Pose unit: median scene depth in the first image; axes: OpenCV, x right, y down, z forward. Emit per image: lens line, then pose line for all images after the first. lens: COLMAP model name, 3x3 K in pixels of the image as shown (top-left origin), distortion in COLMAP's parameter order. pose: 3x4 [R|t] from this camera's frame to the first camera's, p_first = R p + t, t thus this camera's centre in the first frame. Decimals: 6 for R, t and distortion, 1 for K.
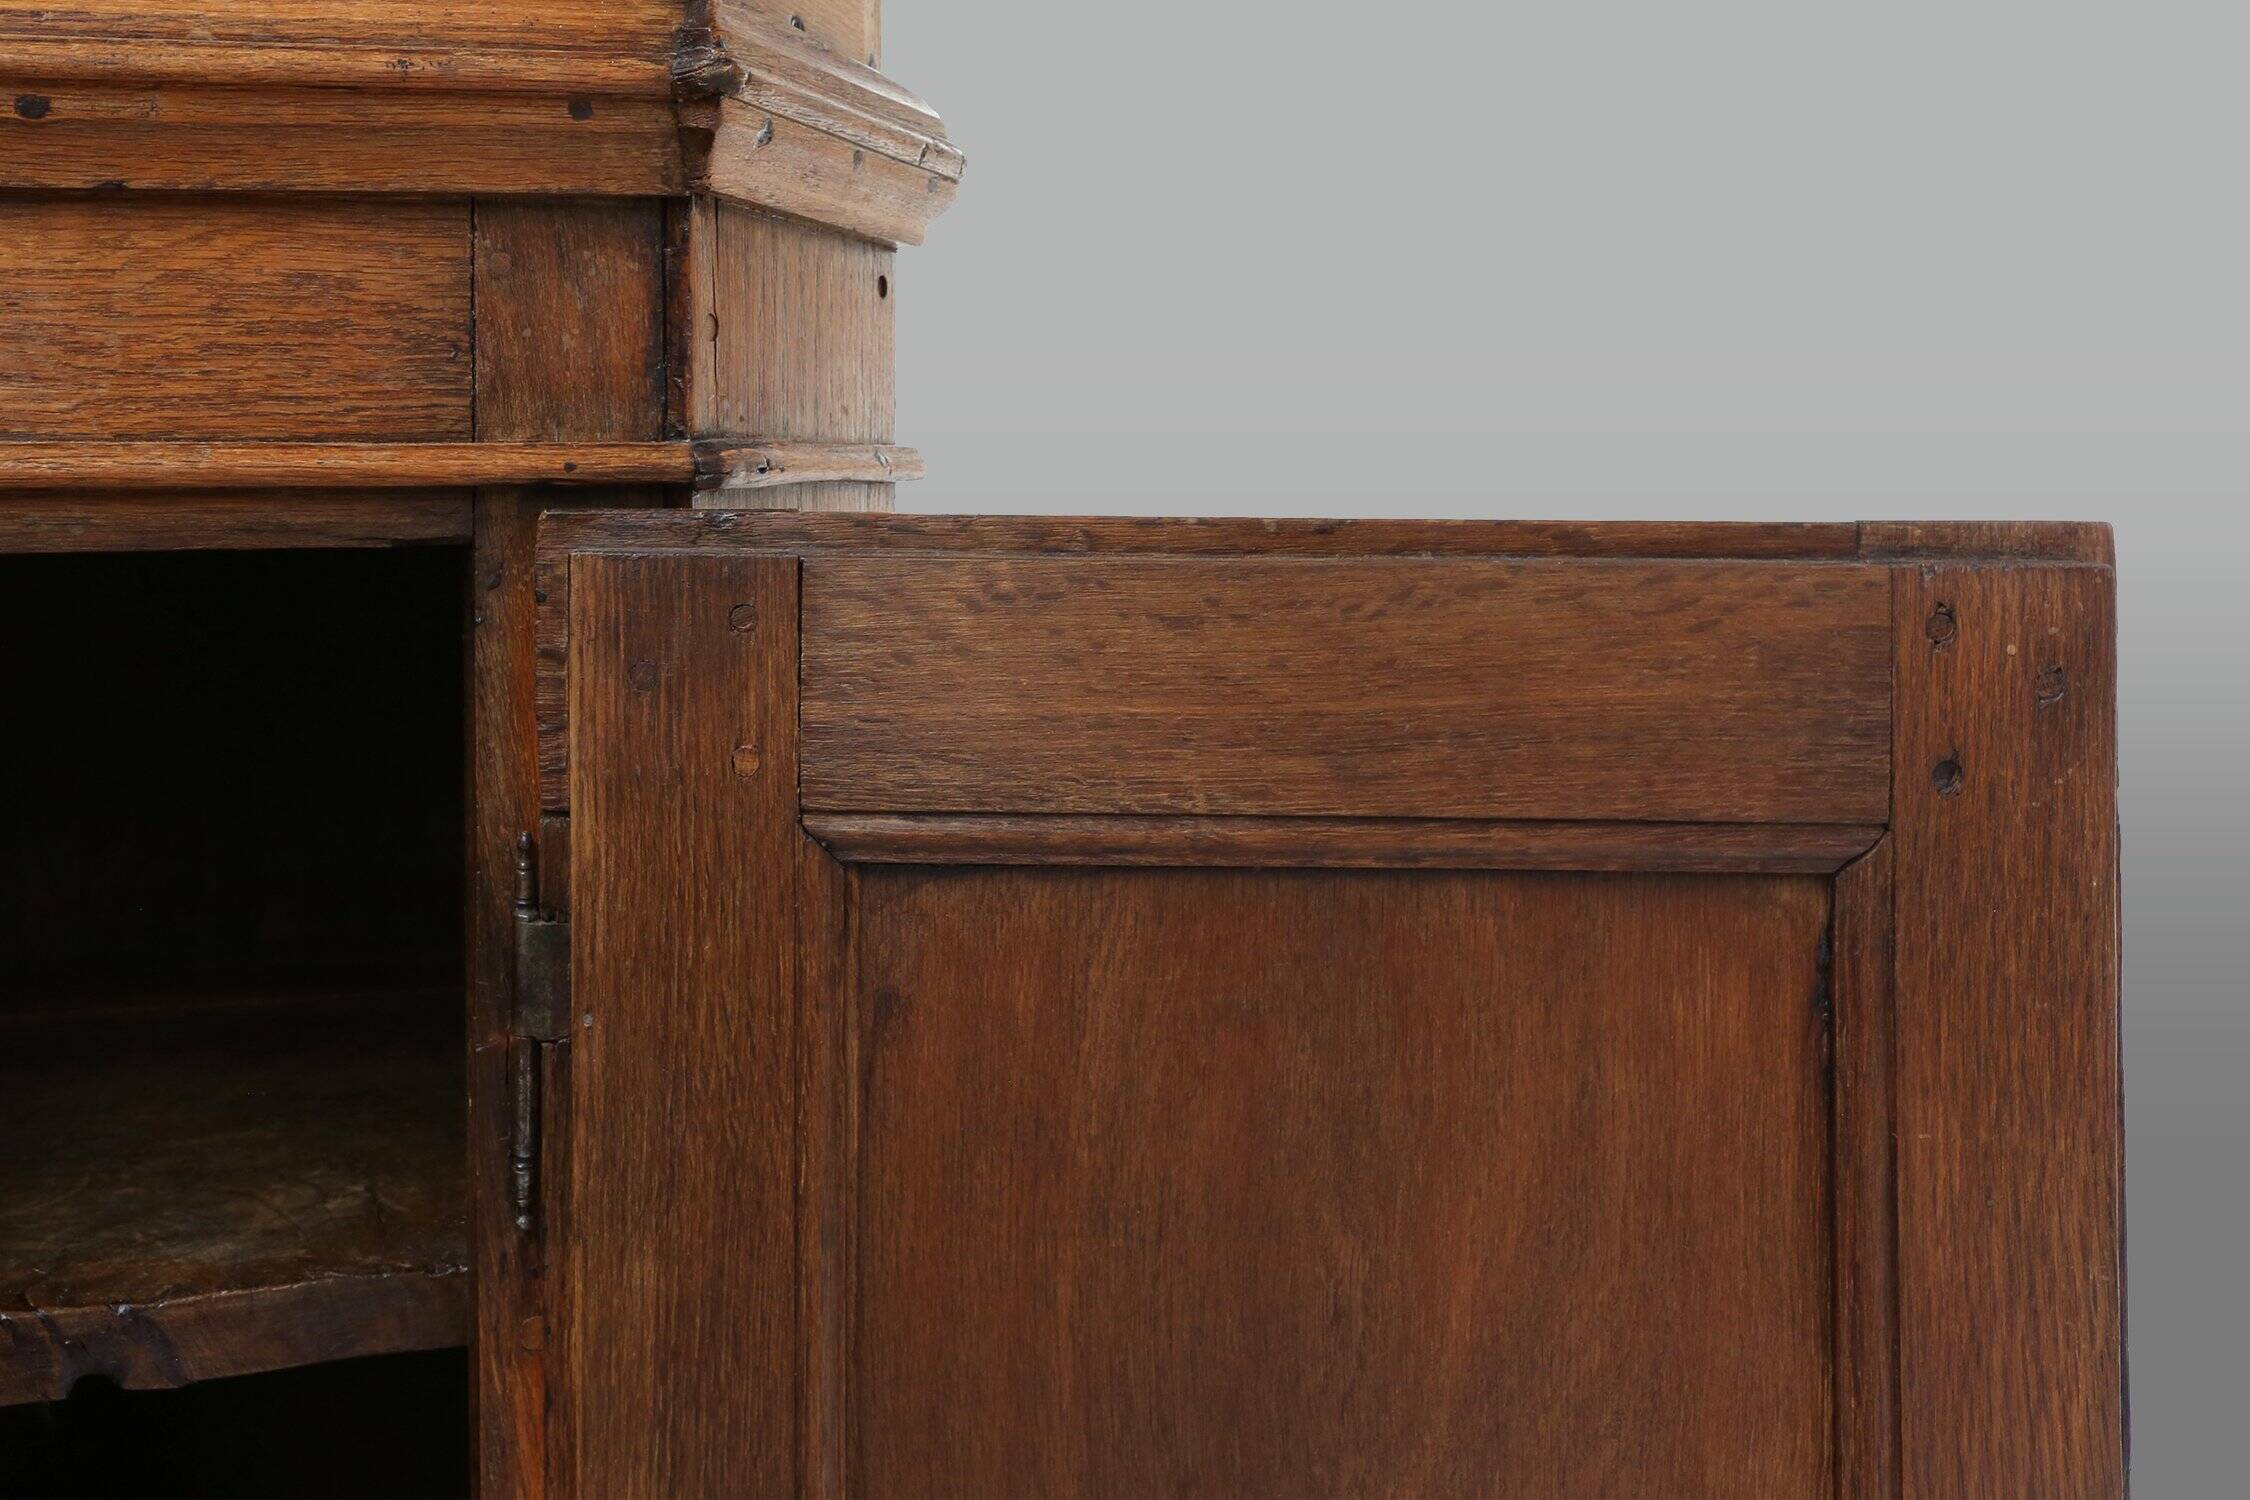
lens RADIAL K [[2353.8, 0, 1119.4], [0, 2353.8, 444.2], [0, 0, 1]] dist [-0.120886, 0.187069]
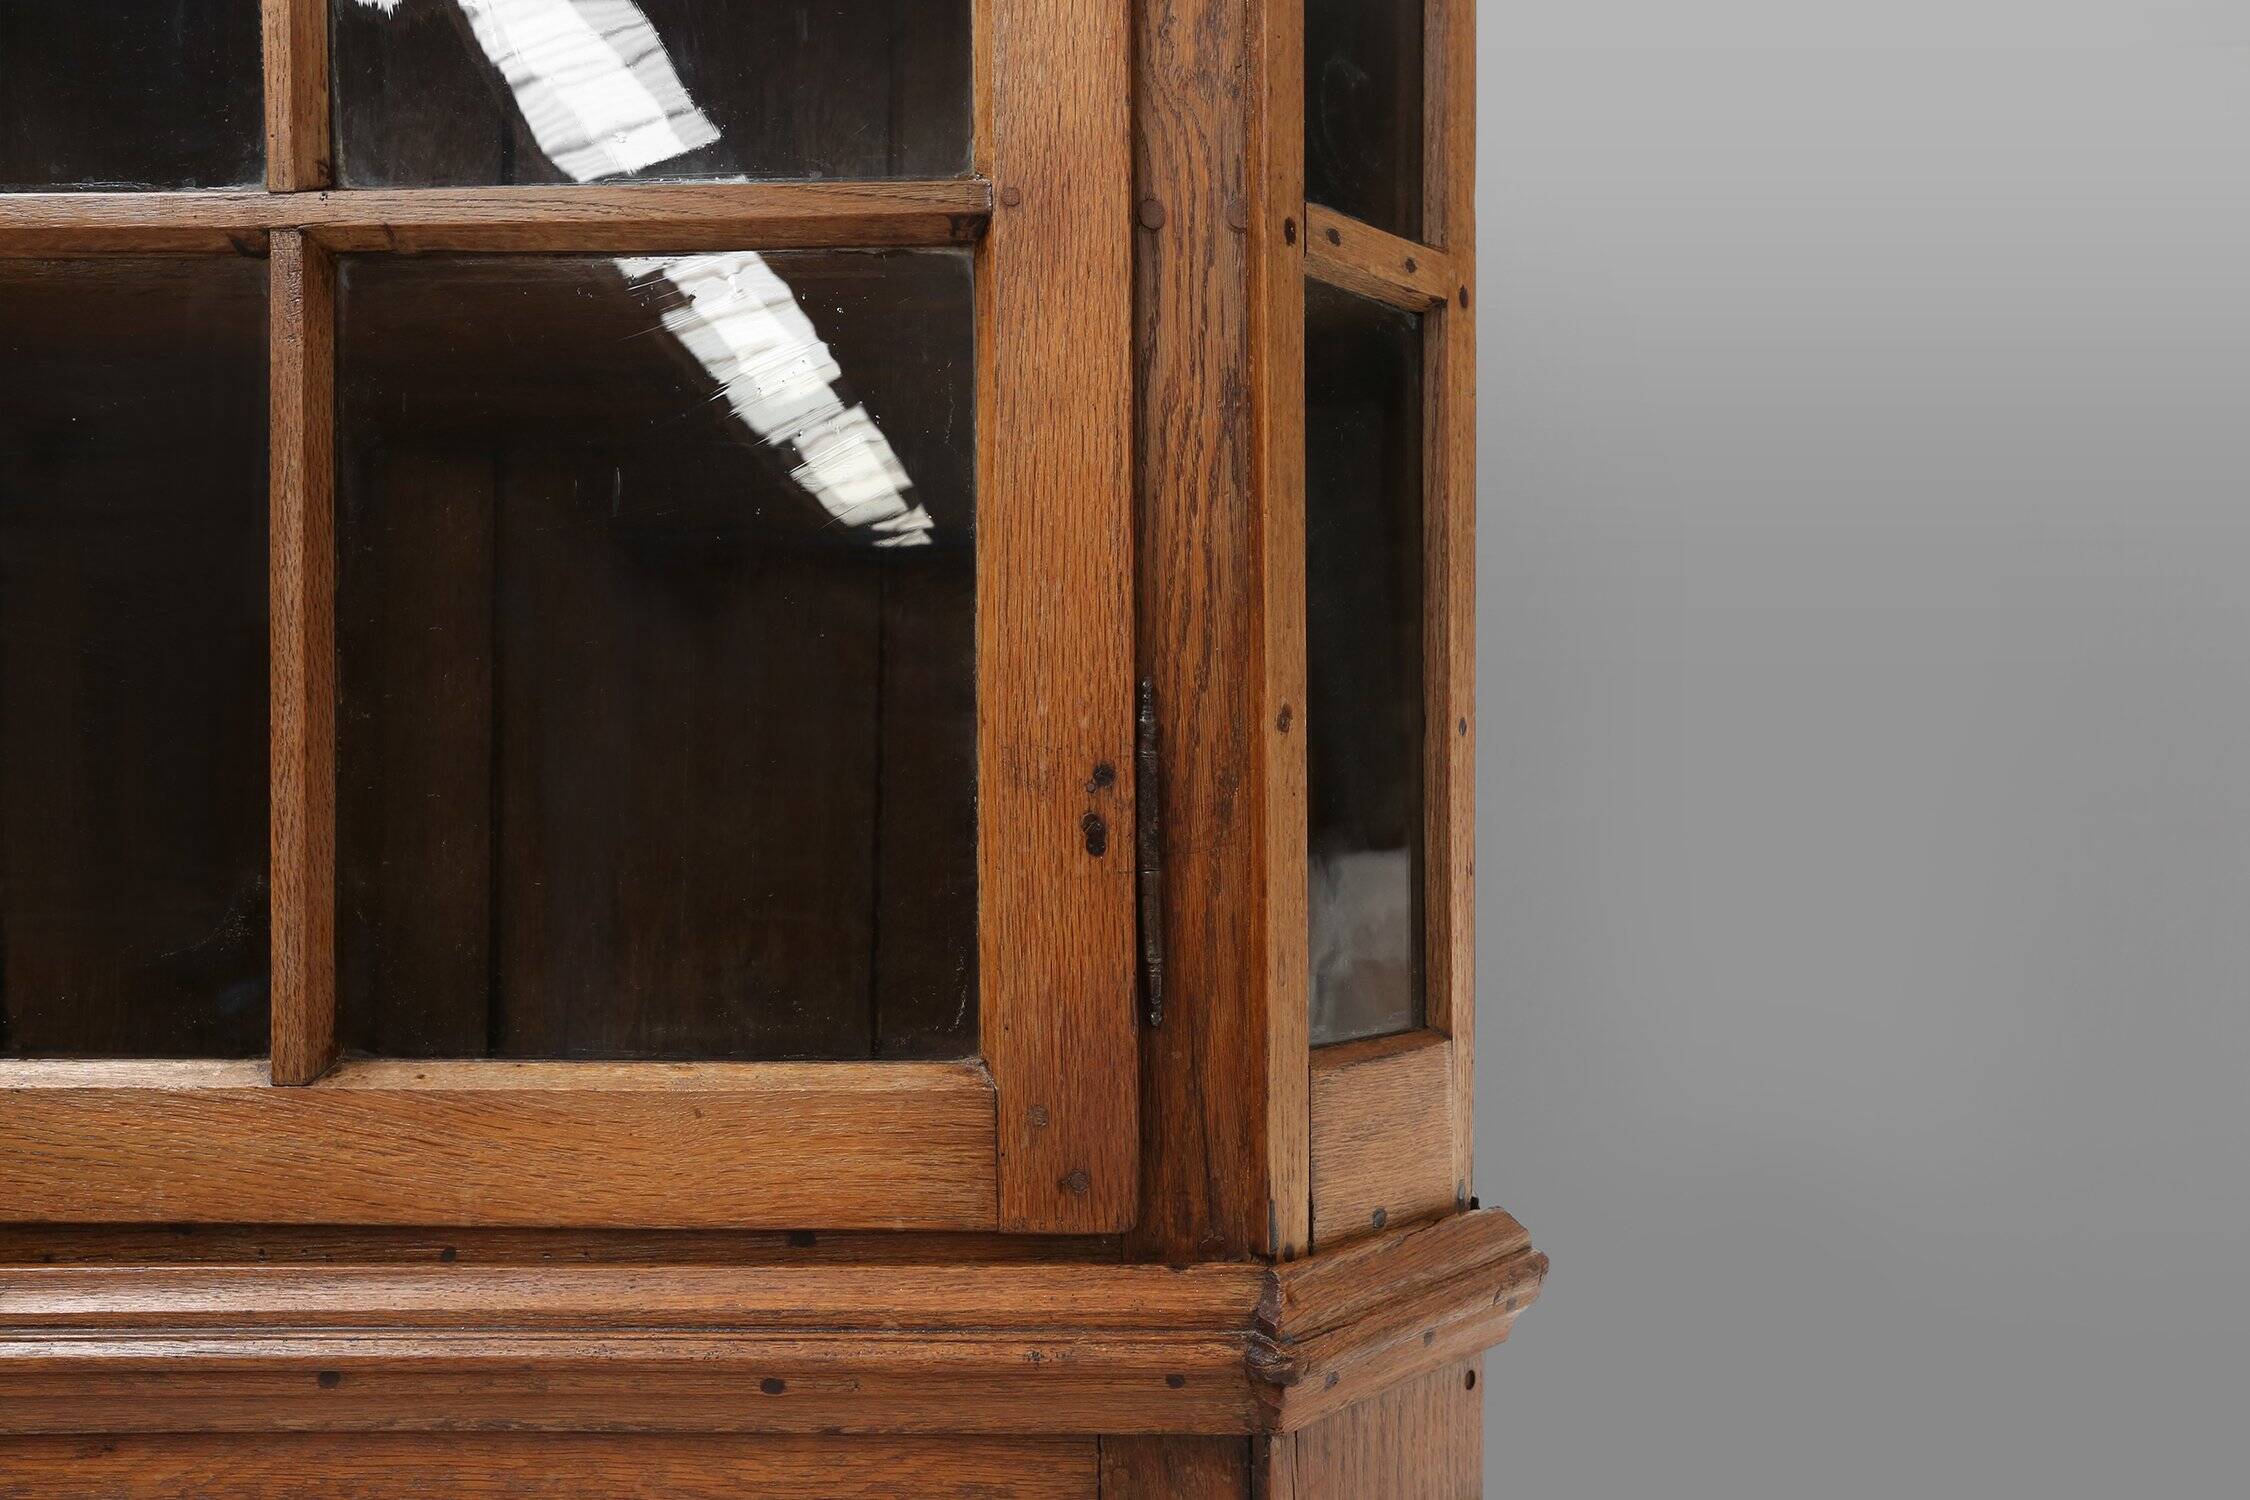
lens RADIAL K [[2353.8, 0, 1119.4], [0, 2353.8, 444.2], [0, 0, 1]] dist [-0.120886, 0.187069]
pose [[0.923022, -0.006907, -0.384685, 0.227848], [0.007485, 0.999972, 0.000007, -0.659803], [0.384674, -0.002886, 0.923048, -0.160261]]
